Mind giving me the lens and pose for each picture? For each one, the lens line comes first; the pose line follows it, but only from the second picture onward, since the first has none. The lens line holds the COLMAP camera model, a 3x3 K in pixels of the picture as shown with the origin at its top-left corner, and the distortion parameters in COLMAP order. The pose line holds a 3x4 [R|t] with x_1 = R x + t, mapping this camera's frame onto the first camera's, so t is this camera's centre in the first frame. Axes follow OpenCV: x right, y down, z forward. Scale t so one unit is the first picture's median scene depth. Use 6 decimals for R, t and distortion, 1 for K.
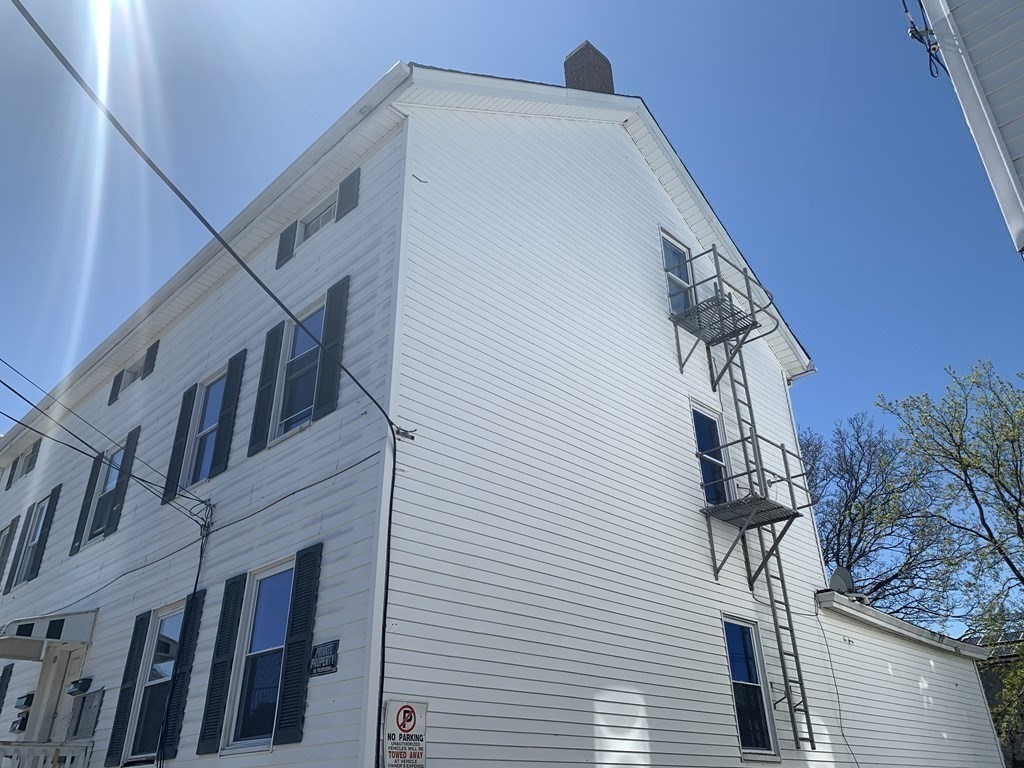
lens RADIAL K [[784.2, 0, 513.9], [0, 784.2, 382.5], [0, 0, 1]] dist [0.059405, -0.071464]
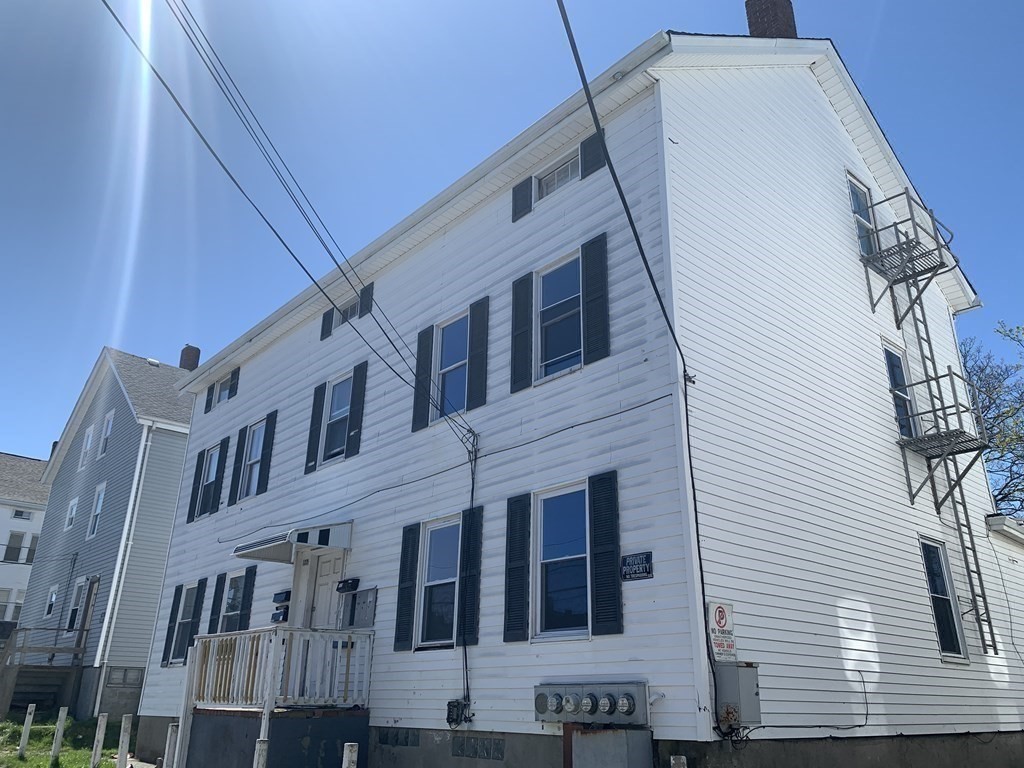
lens RADIAL K [[784.2, 0, 519.5], [0, 784.2, 380.4], [0, 0, 1]] dist [0.059405, -0.071464]
pose [[0.998218, 0.004649, -0.059495, -0.235393], [0.001379, 0.994898, 0.100874, -0.035699], [0.059661, -0.100776, 0.993119, -0.113431]]
